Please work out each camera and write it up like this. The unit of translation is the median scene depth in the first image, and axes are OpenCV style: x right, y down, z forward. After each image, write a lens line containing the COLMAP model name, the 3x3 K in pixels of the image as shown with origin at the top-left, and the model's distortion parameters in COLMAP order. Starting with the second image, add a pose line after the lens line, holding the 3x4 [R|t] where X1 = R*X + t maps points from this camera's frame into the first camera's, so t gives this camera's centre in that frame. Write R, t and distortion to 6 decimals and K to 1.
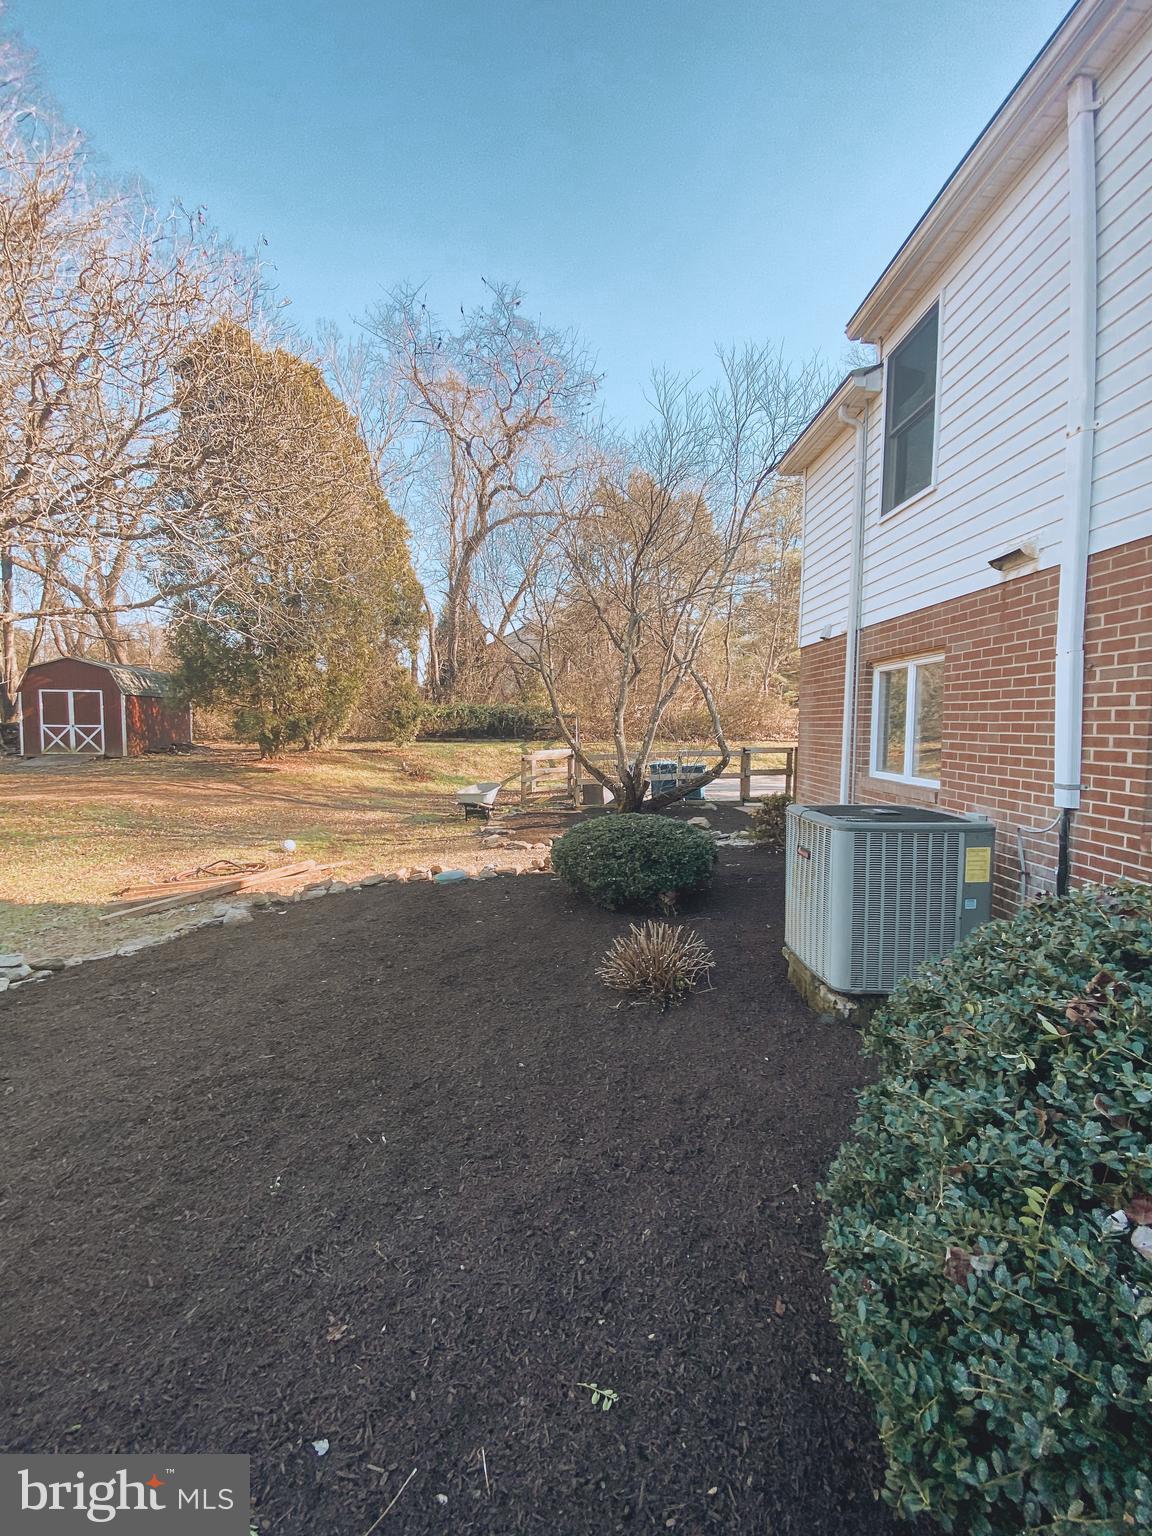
lens RADIAL K [[605.3, 0, 578.6], [0, 605.3, 763.3], [0, 0, 1]] dist [0.001490, -0.016556]
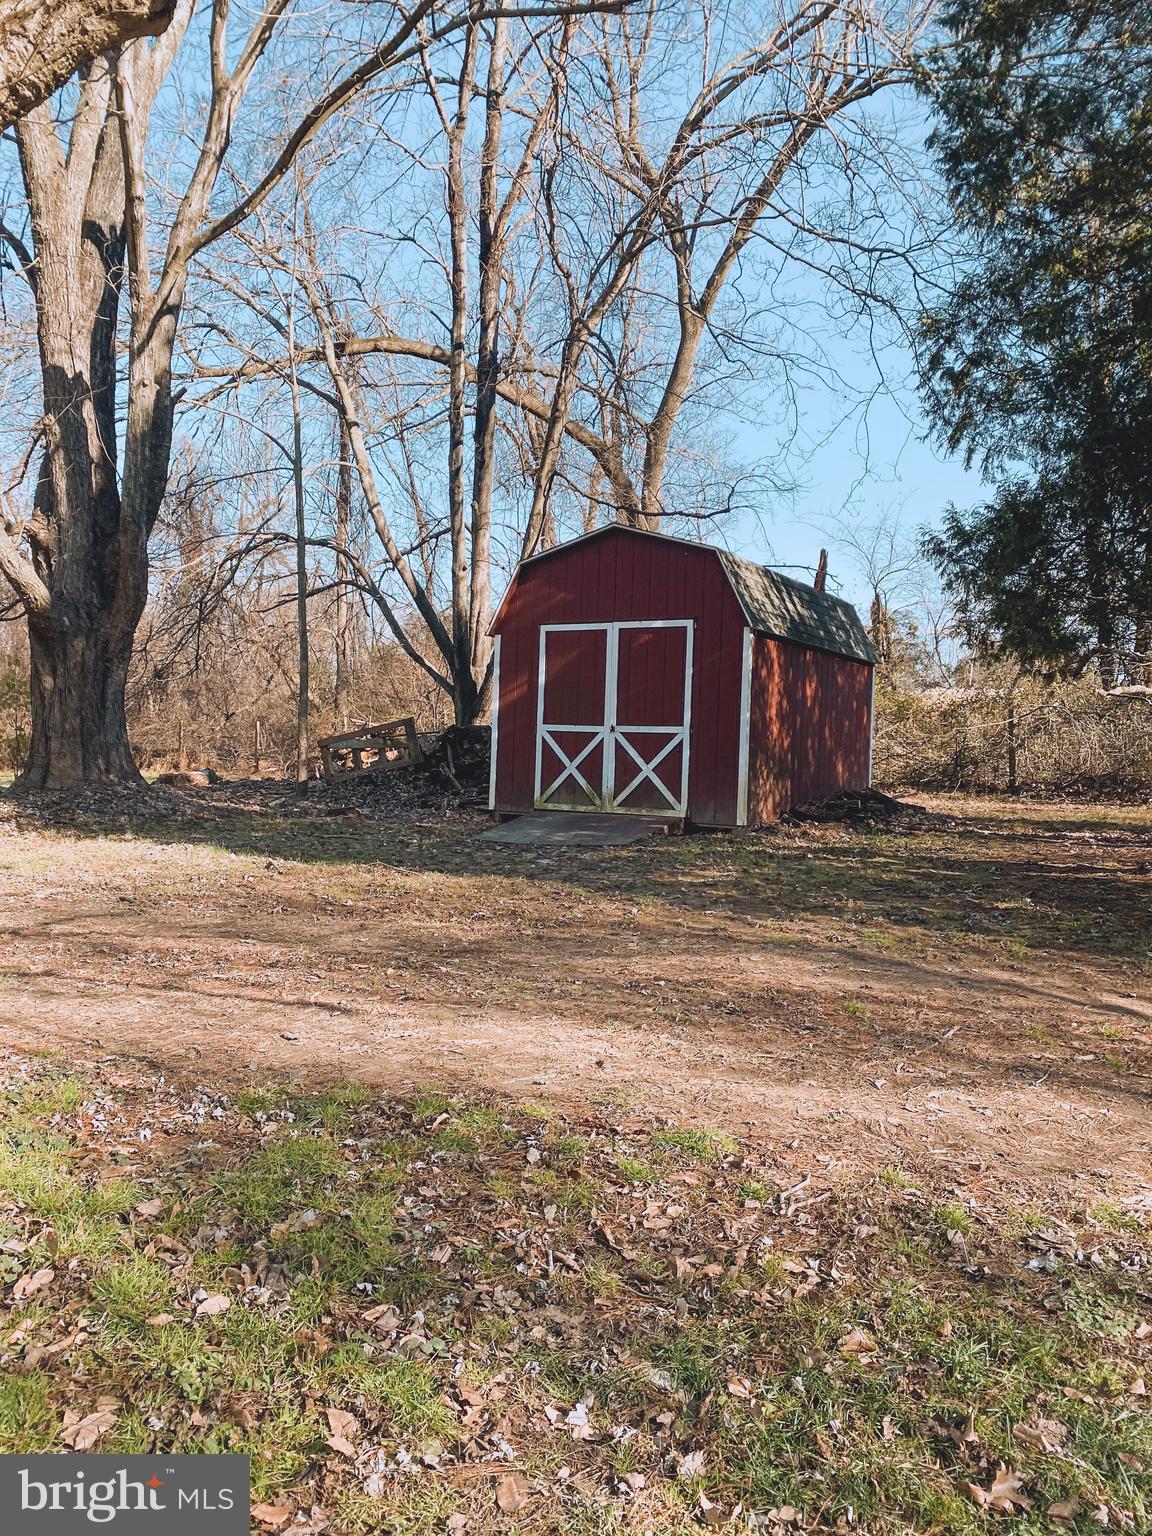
lens RADIAL K [[1165.5, 0, 576.0], [0, 1165.5, 768.0], [0, 0, 1]] dist [0.005295, 0.003839]
pose [[0.786648, 0.015785, -0.617201, -0.461610], [-0.066923, 0.995963, -0.059824, 0.000457], [0.613765, 0.088365, 0.784528, 0.483883]]
